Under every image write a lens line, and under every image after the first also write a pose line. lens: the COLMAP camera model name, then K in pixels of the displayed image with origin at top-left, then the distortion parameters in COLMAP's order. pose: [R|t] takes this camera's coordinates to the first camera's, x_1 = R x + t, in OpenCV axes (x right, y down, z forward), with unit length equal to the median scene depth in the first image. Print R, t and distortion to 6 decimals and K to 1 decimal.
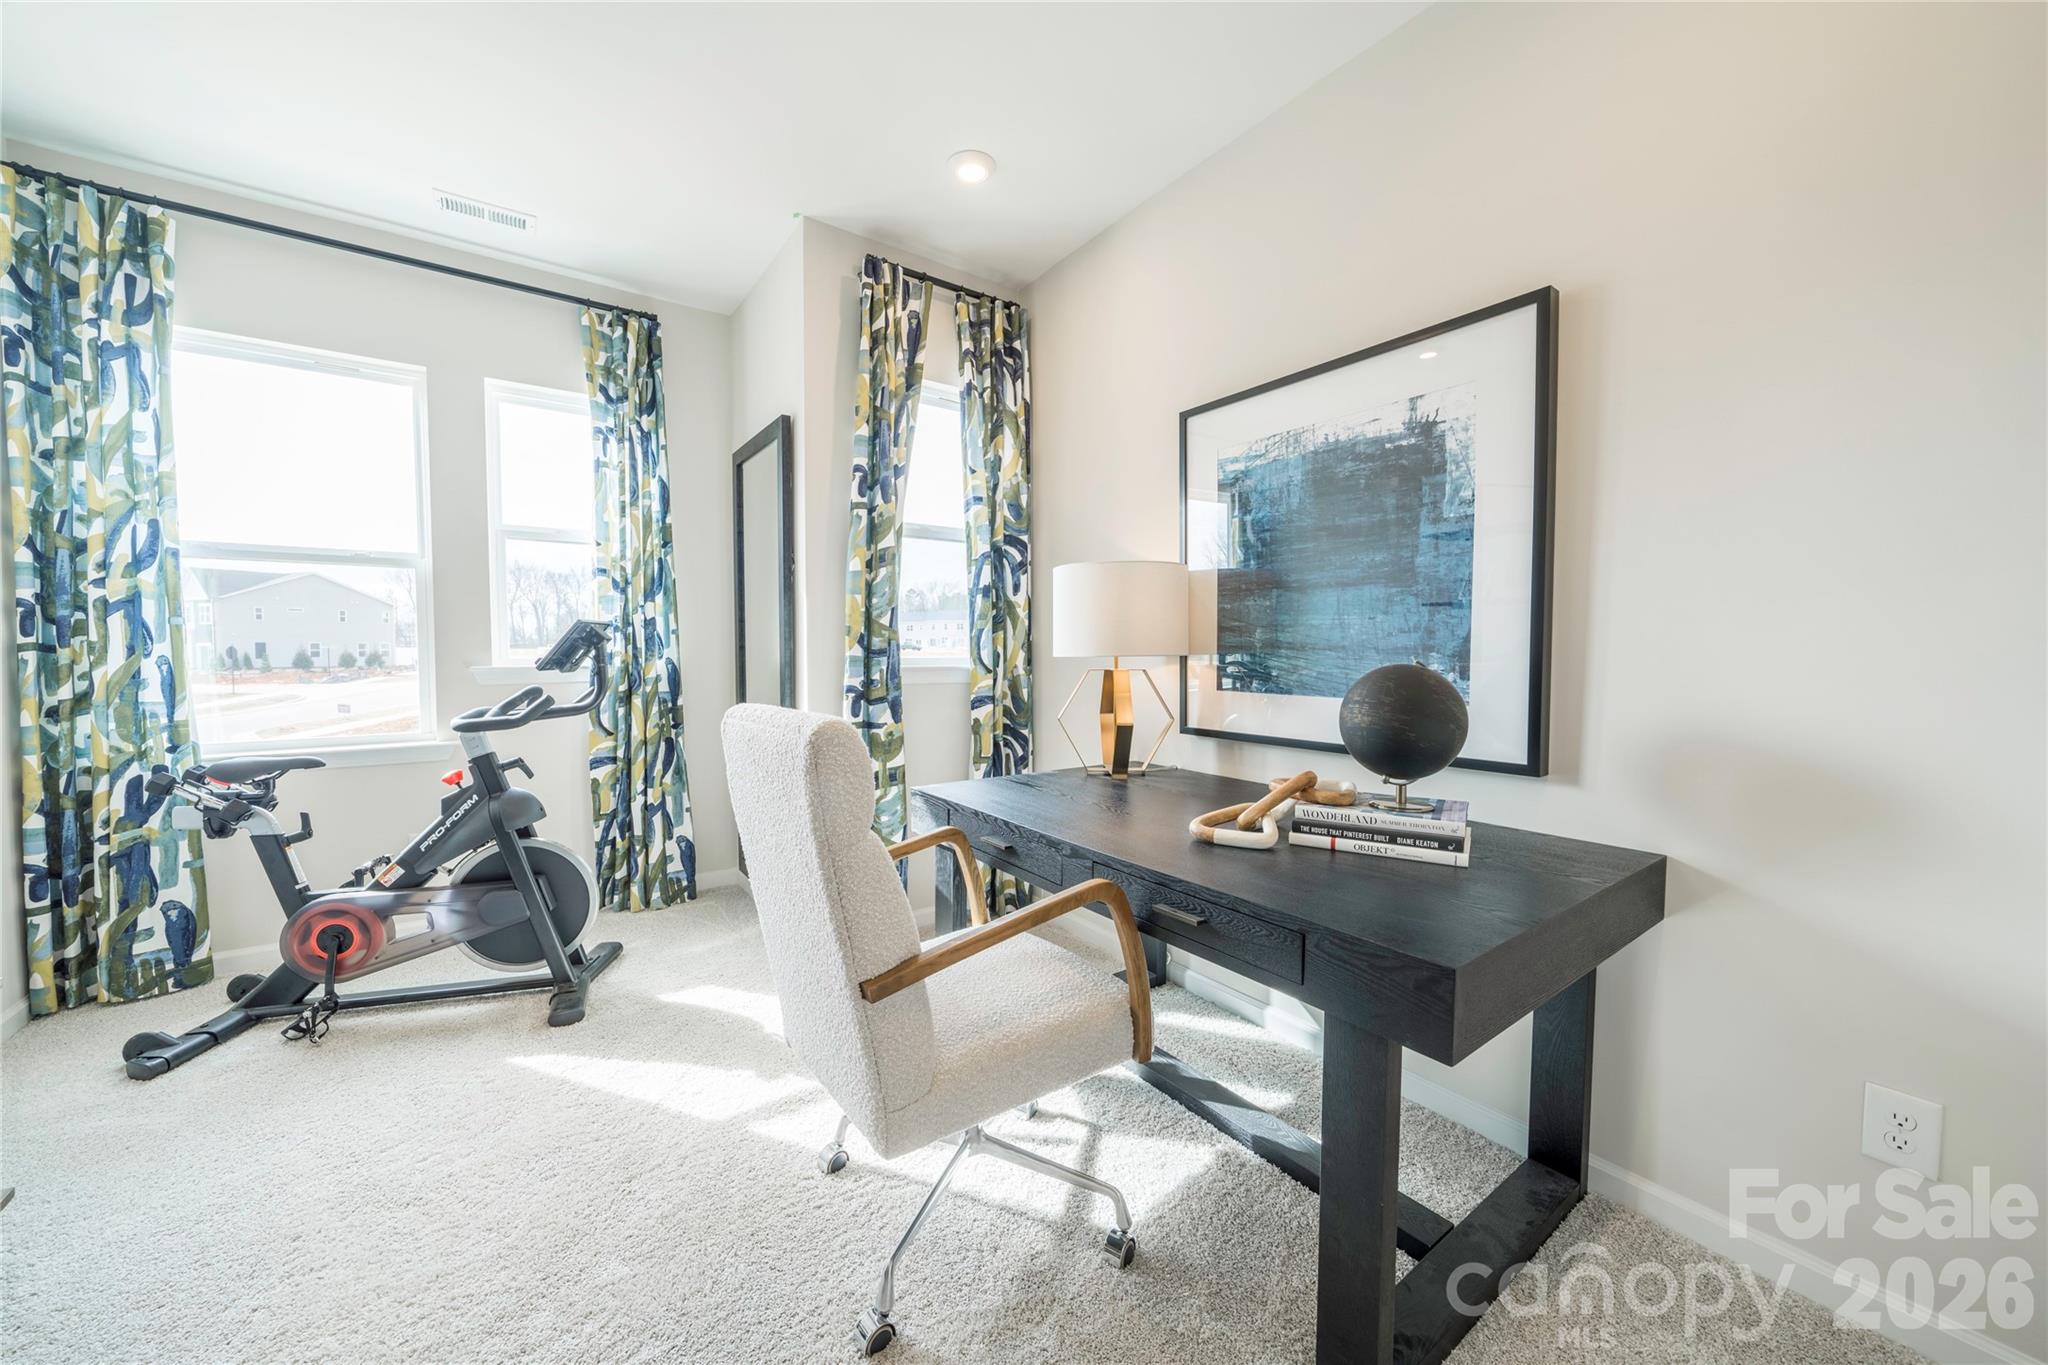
lens RADIAL K [[756.3, 0, 1024.2], [0, 756.3, 674.5], [0, 0, 1]] dist [-0.004465, -0.000008]
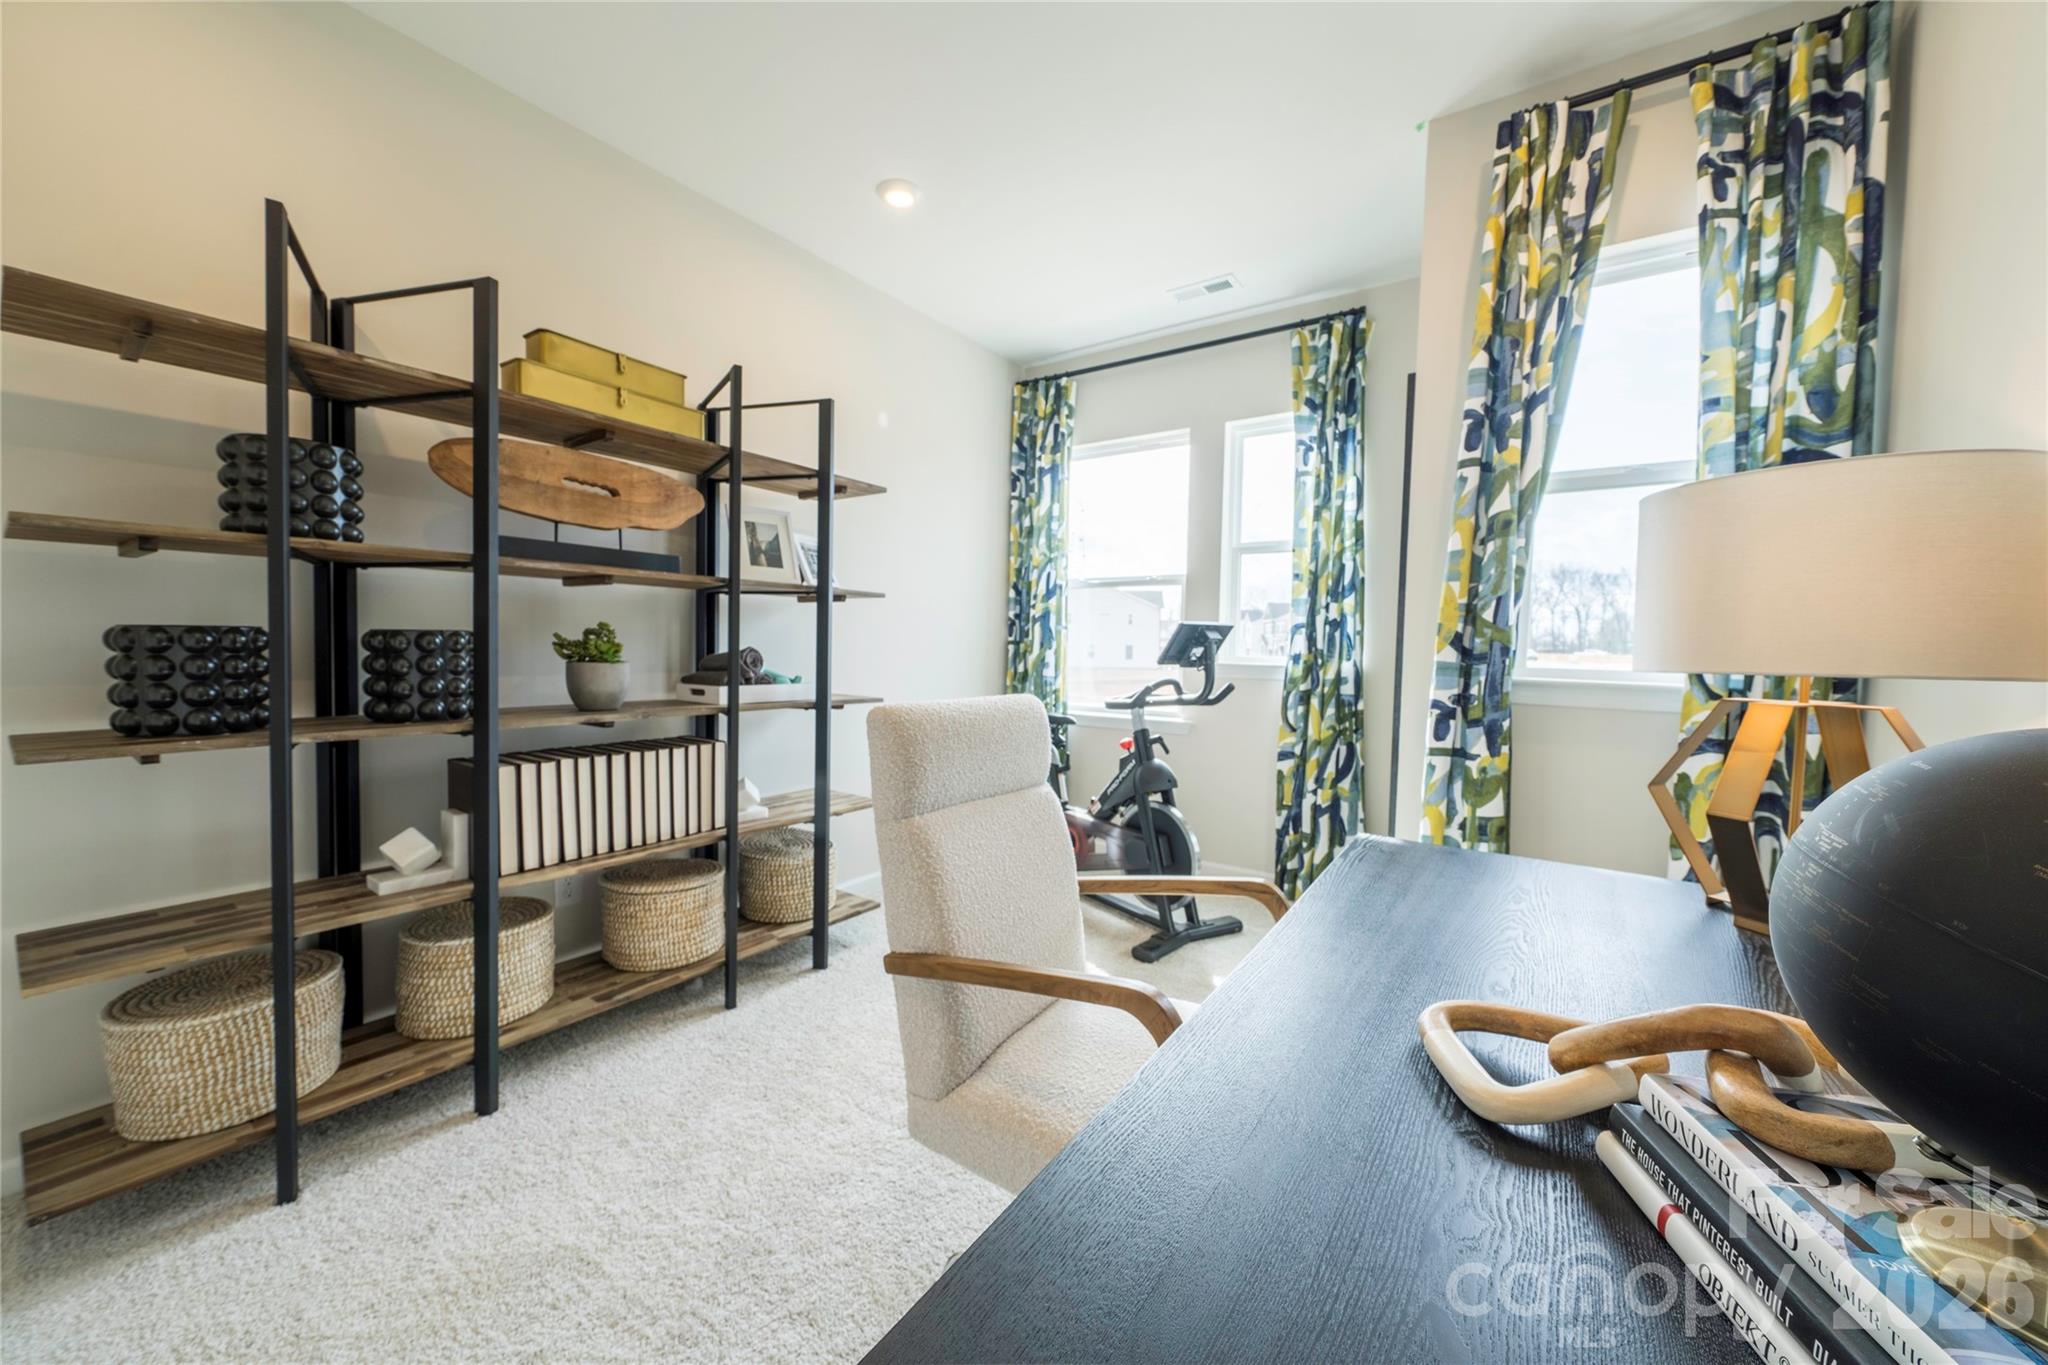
lens RADIAL K [[756.3, 0, 1032.7], [0, 756.3, 676.4], [0, 0, 1]] dist [-0.004465, -0.000008]
pose [[0.325690, 0.046851, -0.944315, 0.360353], [-0.051221, 0.998179, 0.031857, -0.012361], [0.944088, 0.037993, 0.327497, 0.345646]]
